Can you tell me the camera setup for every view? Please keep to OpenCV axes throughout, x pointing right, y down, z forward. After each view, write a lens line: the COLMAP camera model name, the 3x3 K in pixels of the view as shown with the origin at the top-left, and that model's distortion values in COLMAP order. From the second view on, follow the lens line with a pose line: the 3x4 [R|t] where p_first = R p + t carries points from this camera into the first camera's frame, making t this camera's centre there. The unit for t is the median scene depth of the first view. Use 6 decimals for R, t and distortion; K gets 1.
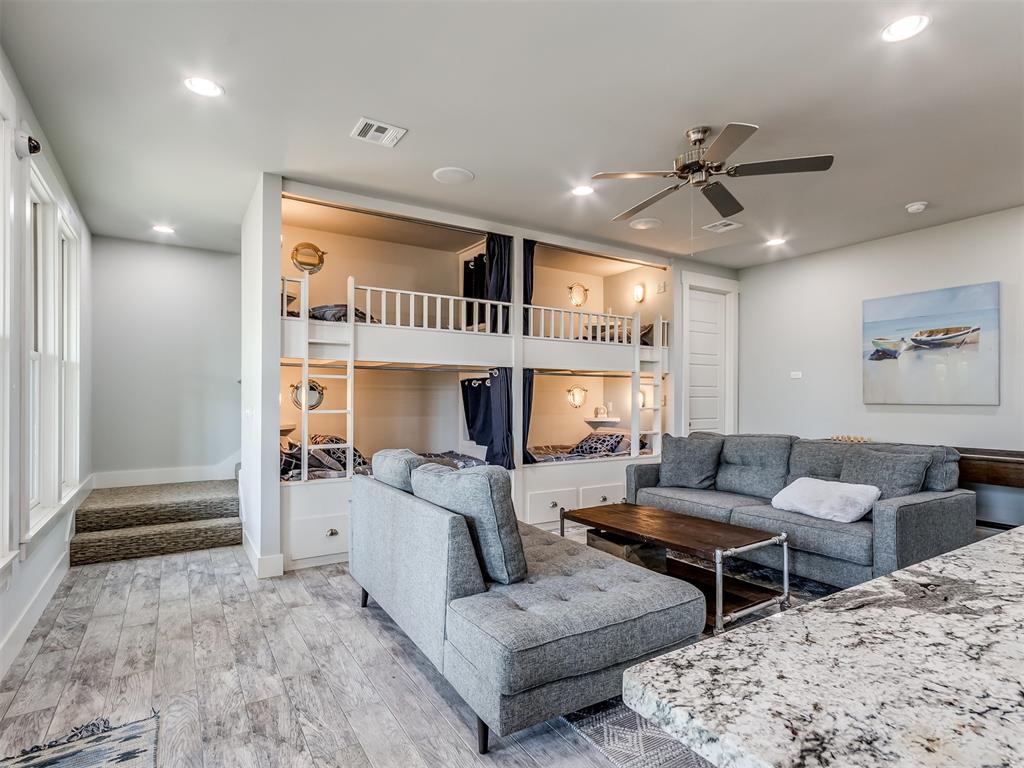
lens RADIAL K [[534.8, 0, 505.6], [0, 534.8, 390.7], [0, 0, 1]] dist [0.000539, 0.000297]
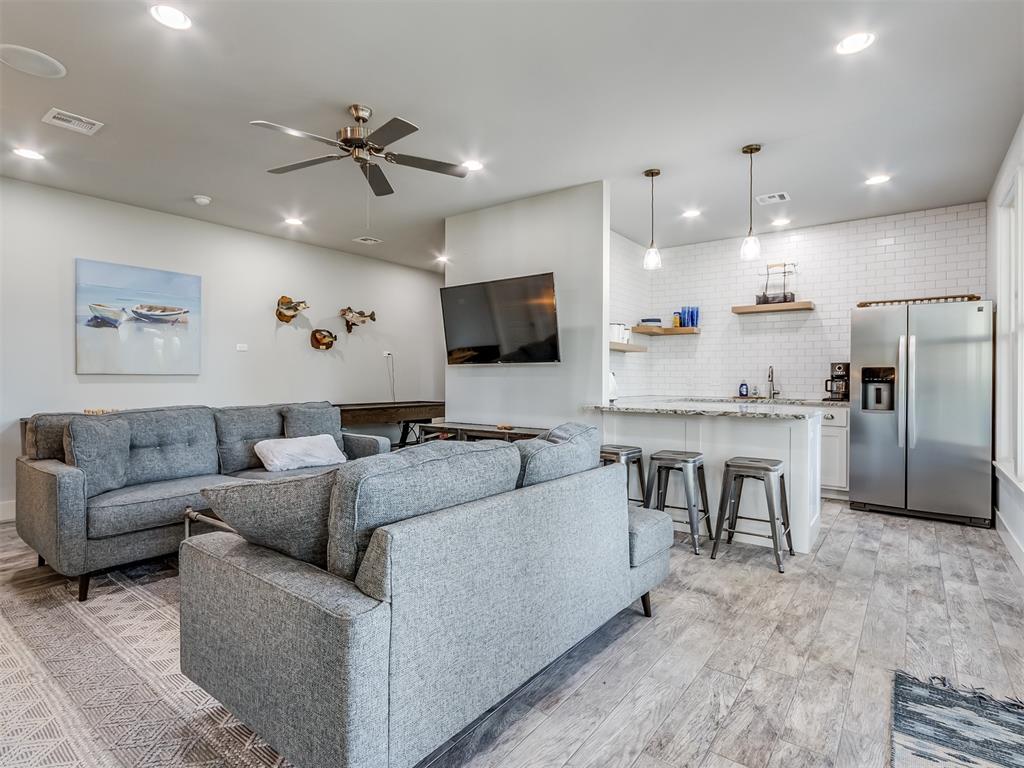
lens RADIAL K [[534.8, 0, 505.4], [0, 534.8, 382.1], [0, 0, 1]] dist [0.000539, 0.000297]
pose [[-0.356611, -0.007268, 0.934225, -0.473555], [-0.015535, 0.999878, 0.001849, 0.028331], [-0.934124, -0.013854, -0.356680, 0.729250]]
